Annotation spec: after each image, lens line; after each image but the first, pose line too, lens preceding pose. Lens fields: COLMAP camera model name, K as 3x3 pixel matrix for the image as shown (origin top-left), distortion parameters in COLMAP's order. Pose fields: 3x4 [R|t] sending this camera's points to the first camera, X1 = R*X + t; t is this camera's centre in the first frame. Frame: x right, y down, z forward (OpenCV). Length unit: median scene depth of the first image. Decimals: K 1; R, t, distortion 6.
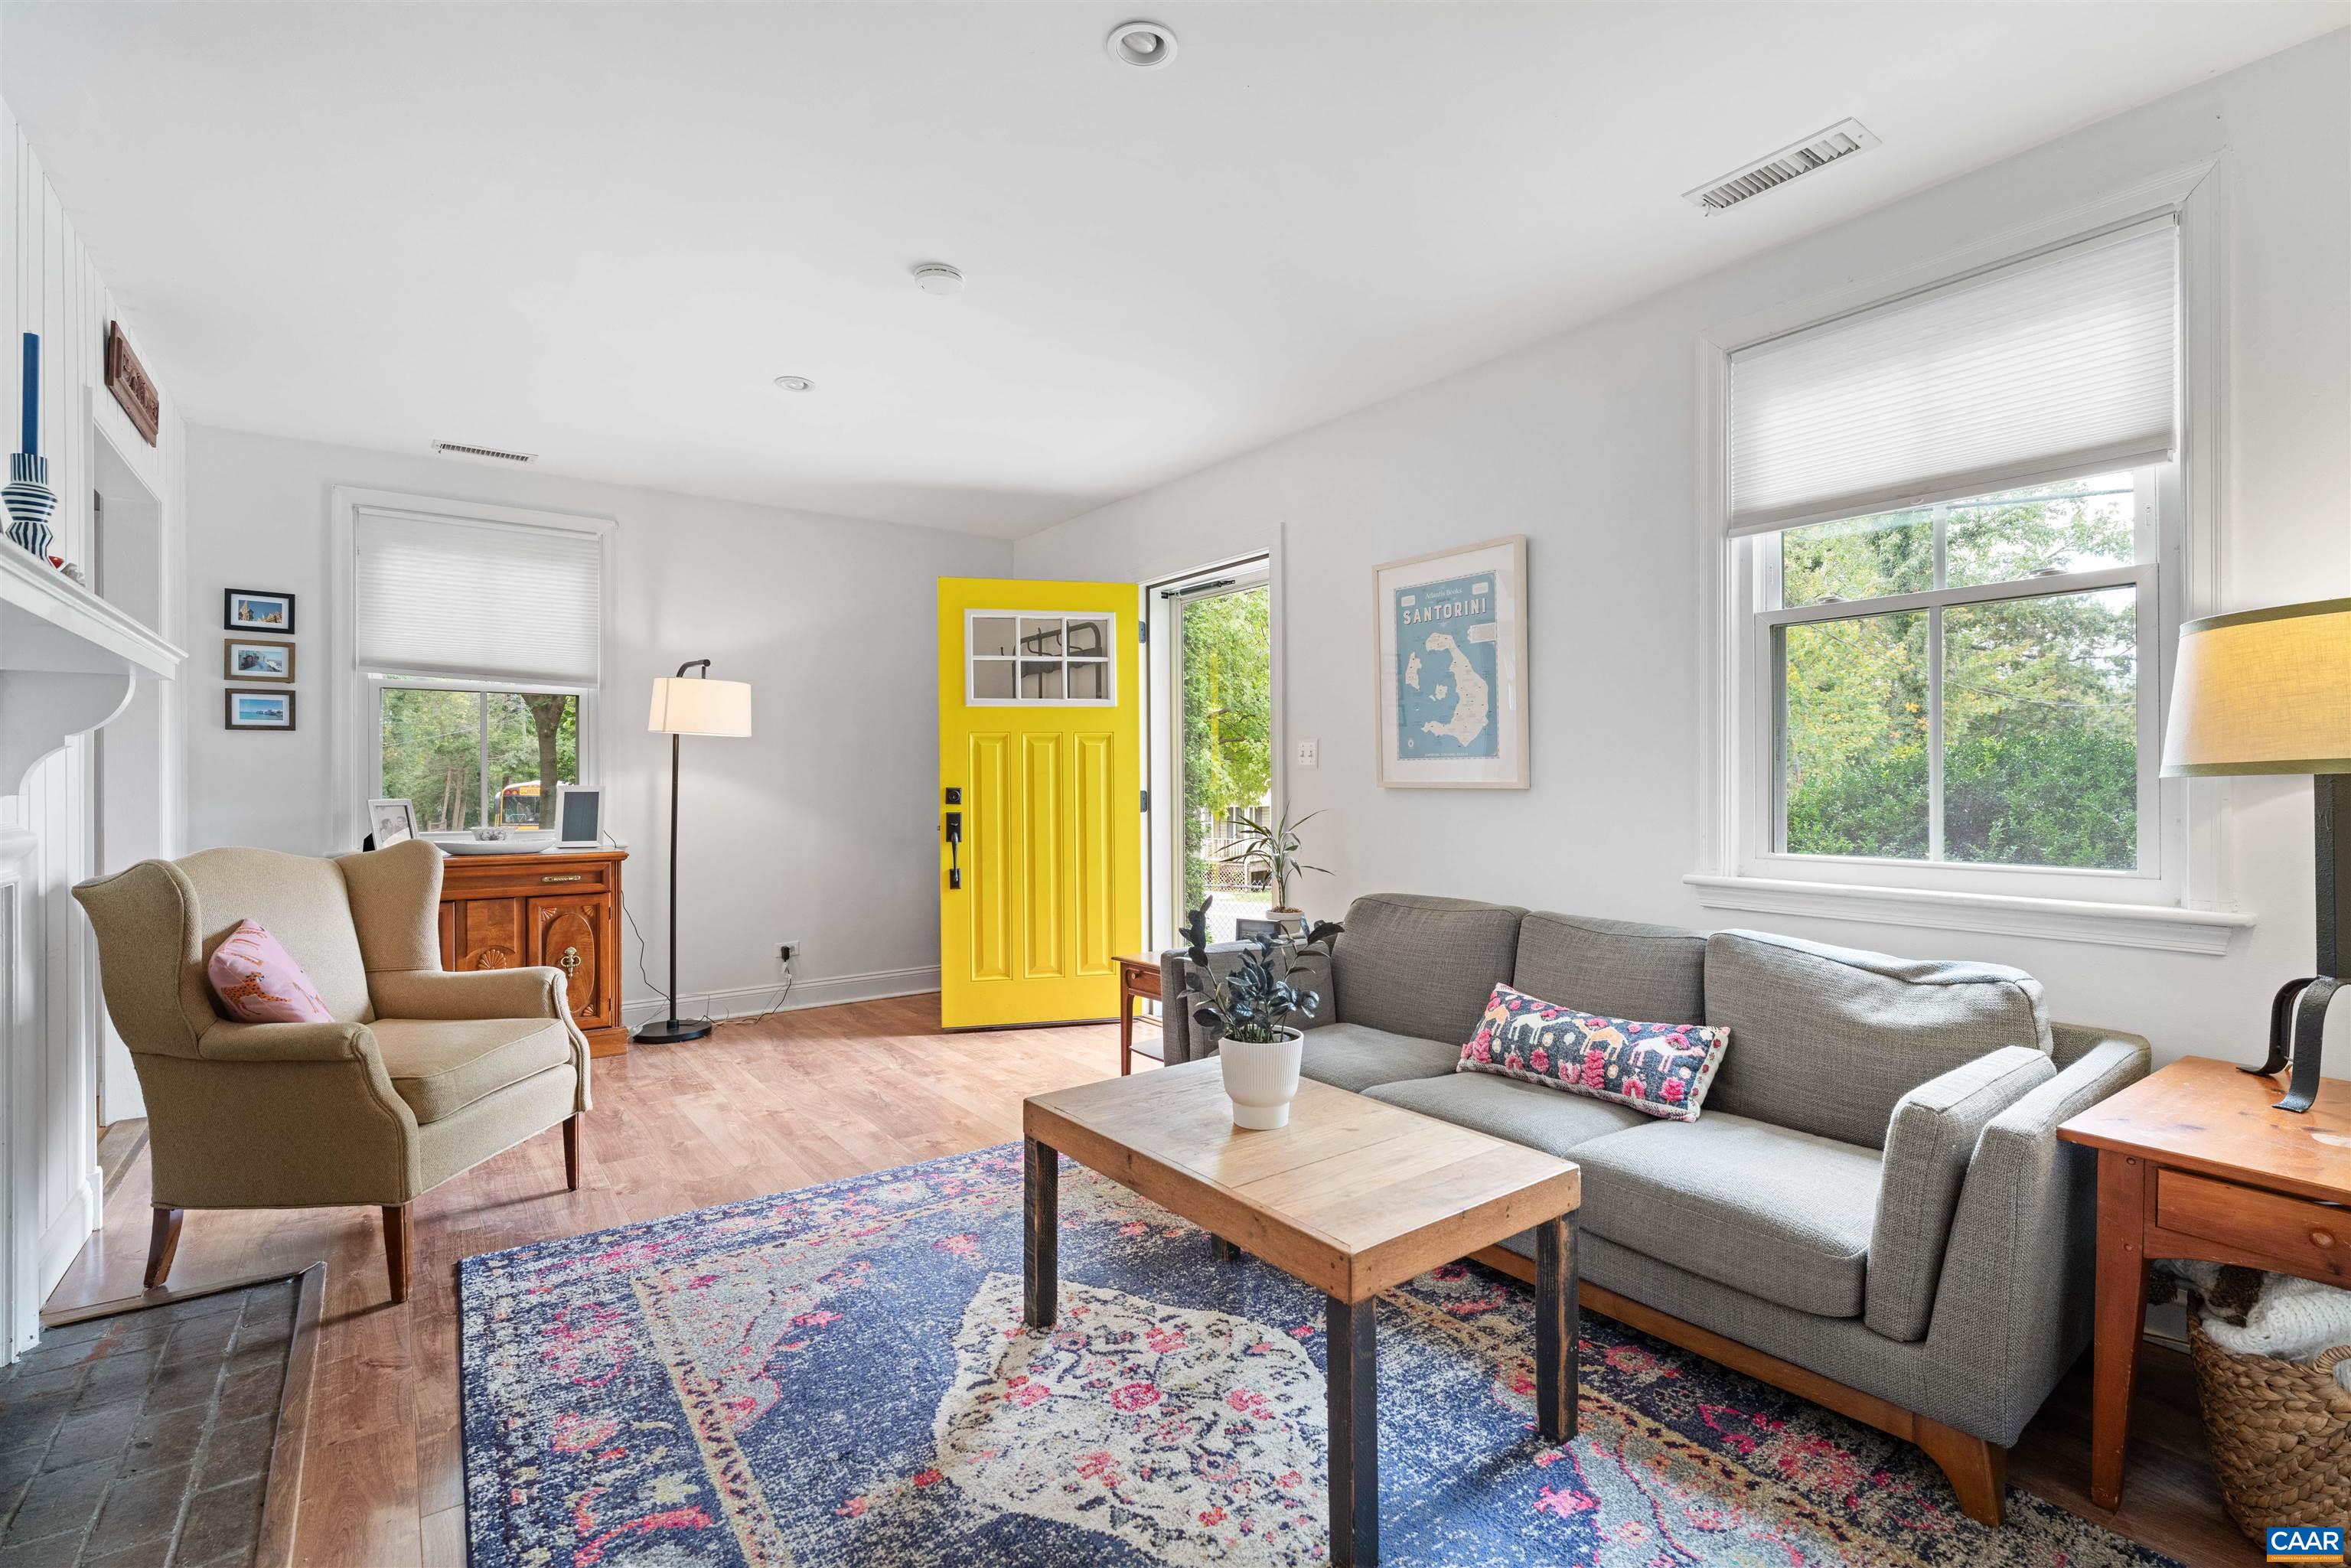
lens RADIAL K [[1051.5, 0, 1175.5], [0, 1051.5, 784.0], [0, 0, 1]] dist [-0.001578, -0.000520]
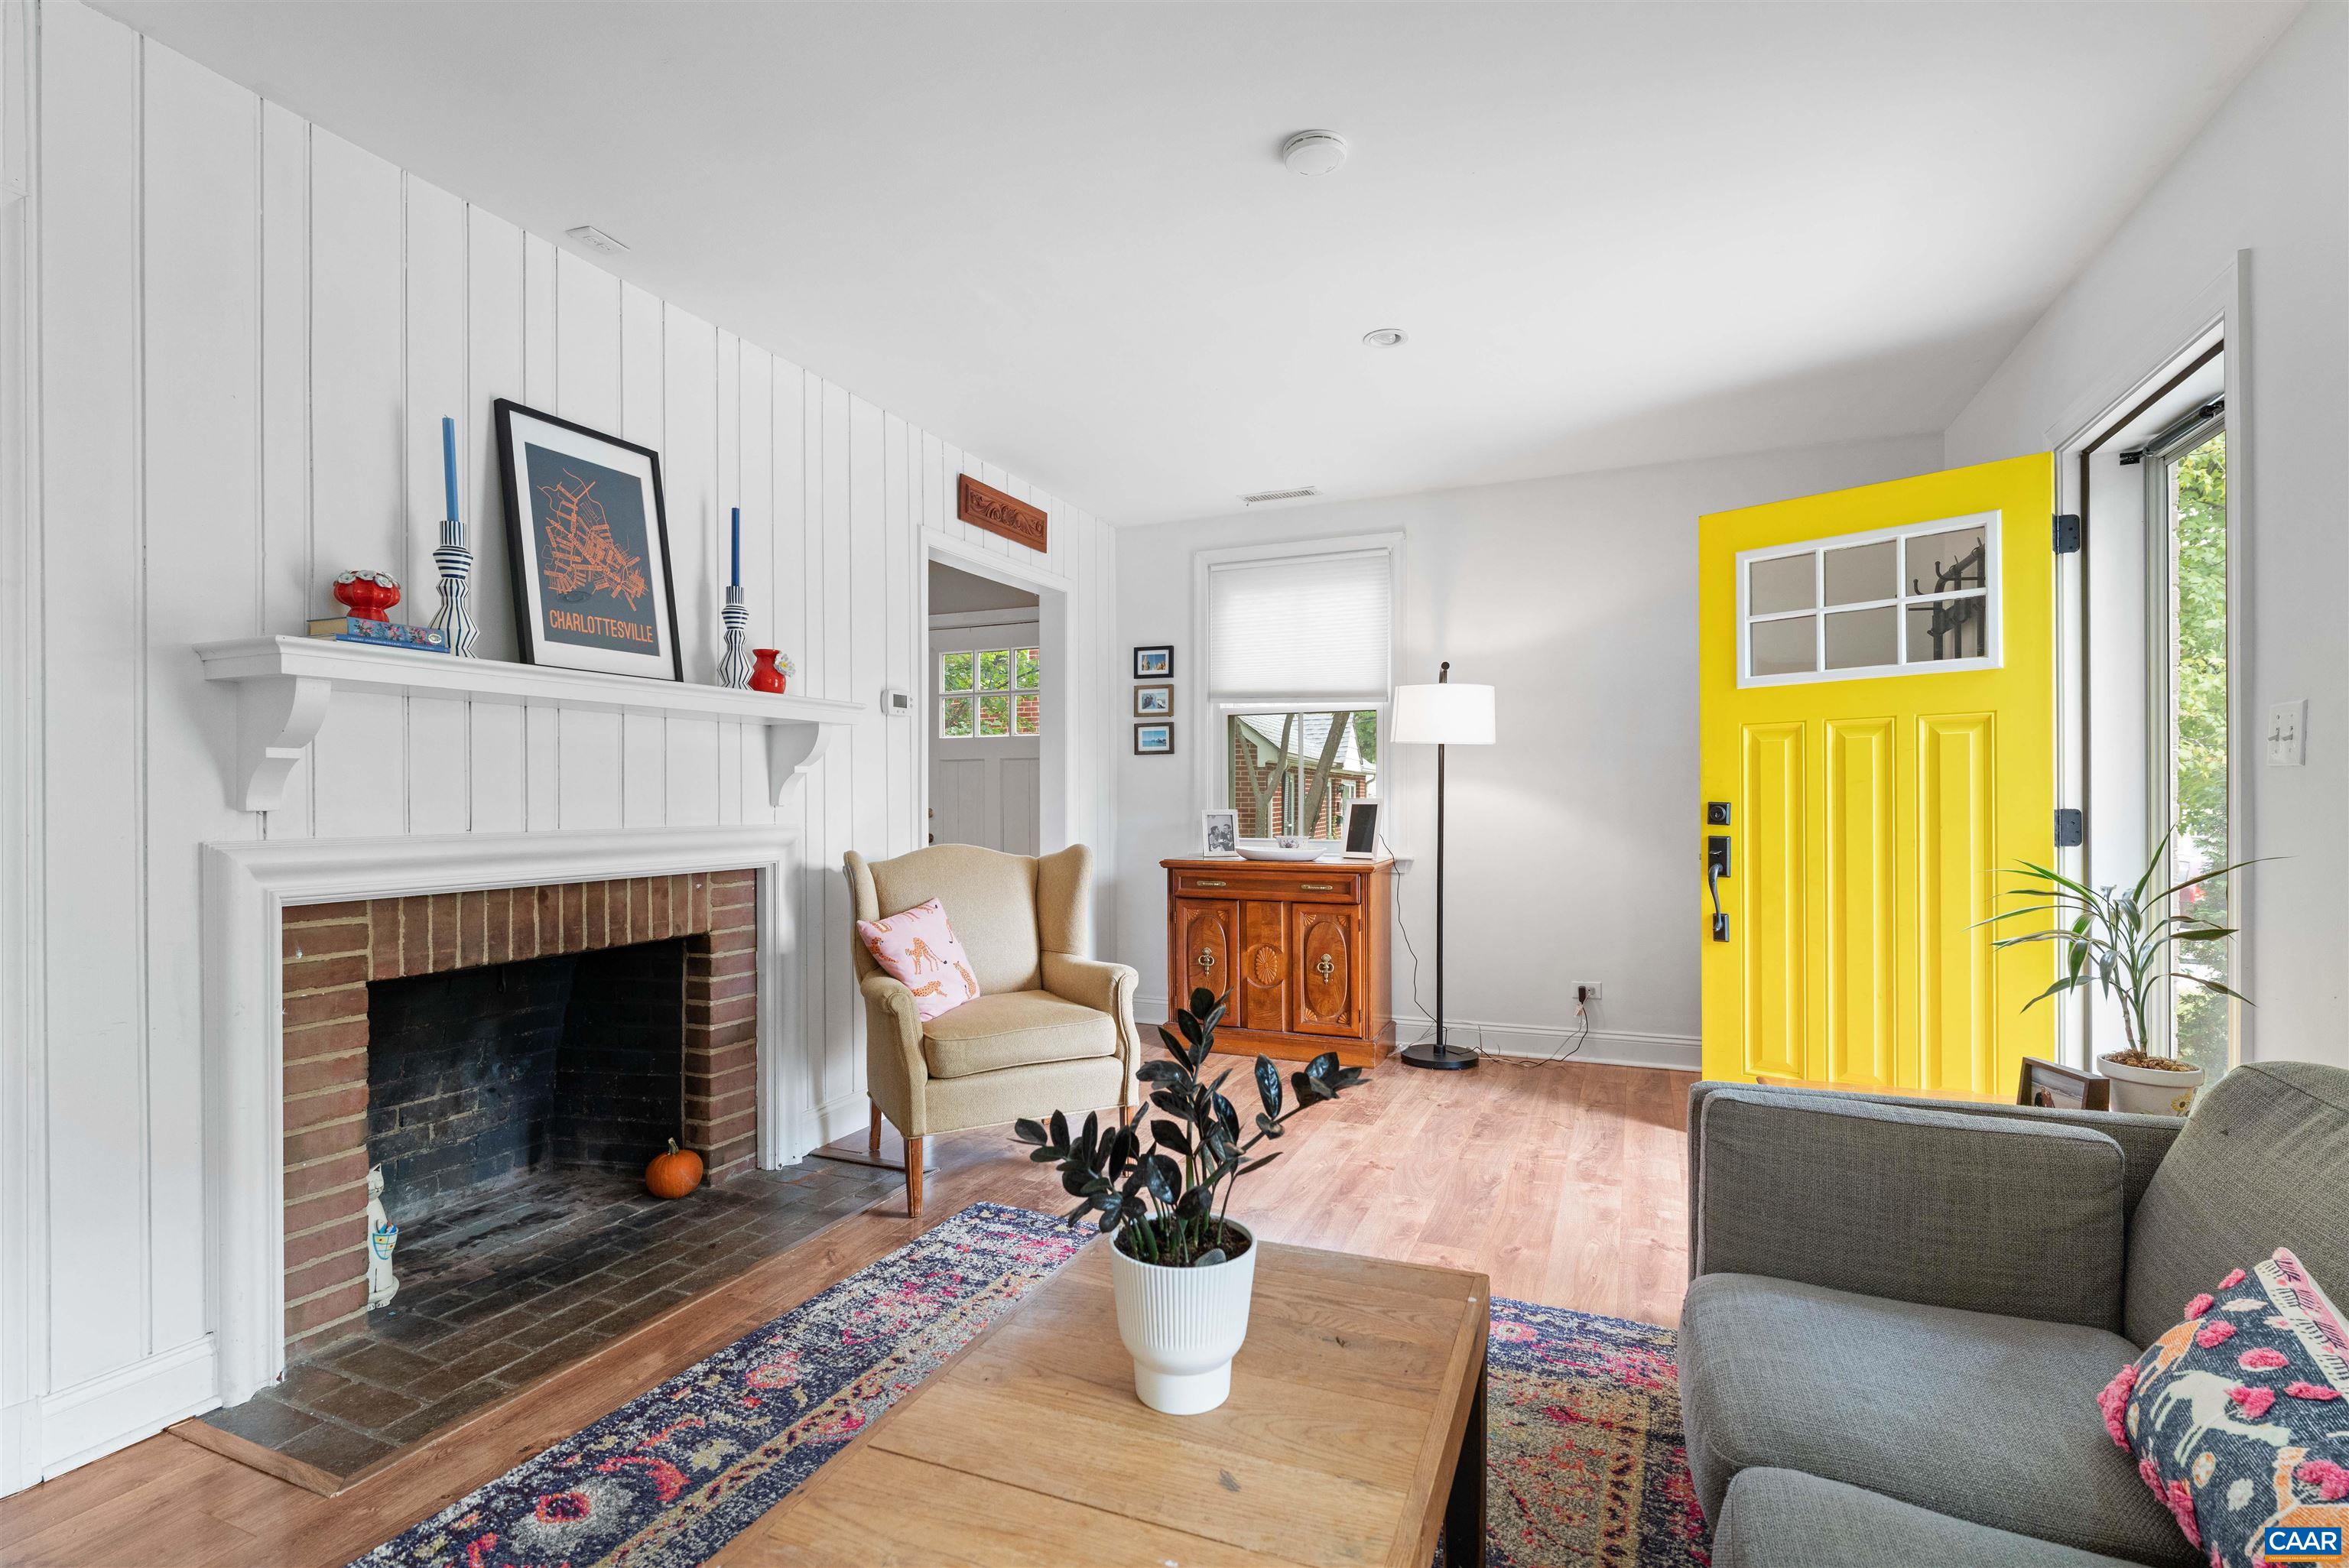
lens RADIAL K [[1094.0, 0, 1176.7], [0, 1094.0, 796.7], [0, 0, 1]] dist [-0.003486, -0.000821]
pose [[0.508166, 0.001482, -0.861258, 0.297209], [0.000612, 0.999998, 0.002082, -0.002412], [0.861259, -0.001585, 0.508164, 0.345102]]
